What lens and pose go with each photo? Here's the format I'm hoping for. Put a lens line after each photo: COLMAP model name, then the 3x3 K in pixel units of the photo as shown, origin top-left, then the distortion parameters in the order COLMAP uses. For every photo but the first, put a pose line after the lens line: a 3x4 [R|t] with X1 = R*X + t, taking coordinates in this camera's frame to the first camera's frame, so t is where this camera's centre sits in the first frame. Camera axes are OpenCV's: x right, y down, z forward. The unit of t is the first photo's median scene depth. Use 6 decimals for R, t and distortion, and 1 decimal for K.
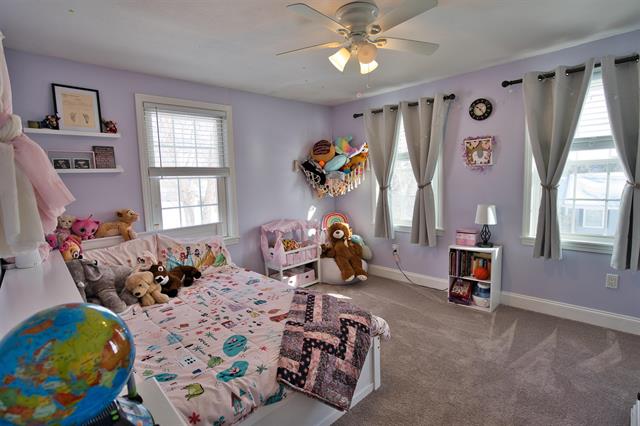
lens RADIAL K [[312.2, 0, 317.9], [0, 312.2, 213.2], [0, 0, 1]] dist [-0.076791, 0.033879]
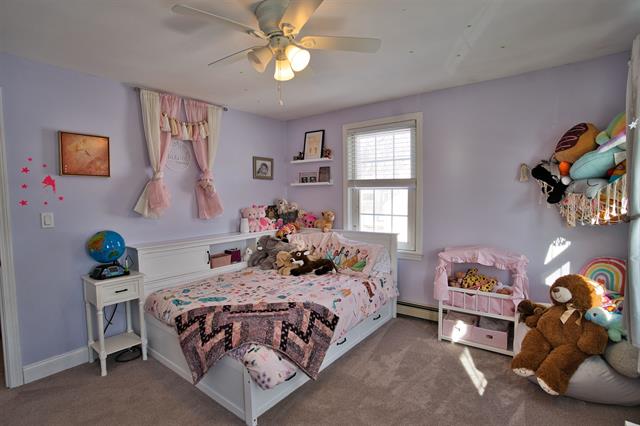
lens RADIAL K [[312.2, 0, 317.9], [0, 312.2, 213.2], [0, 0, 1]] dist [-0.076791, 0.033879]
pose [[0.140568, 0.093077, -0.985686, 0.794902], [-0.100682, 0.991754, 0.079292, -0.114188], [0.984939, 0.088095, 0.148780, 0.756617]]
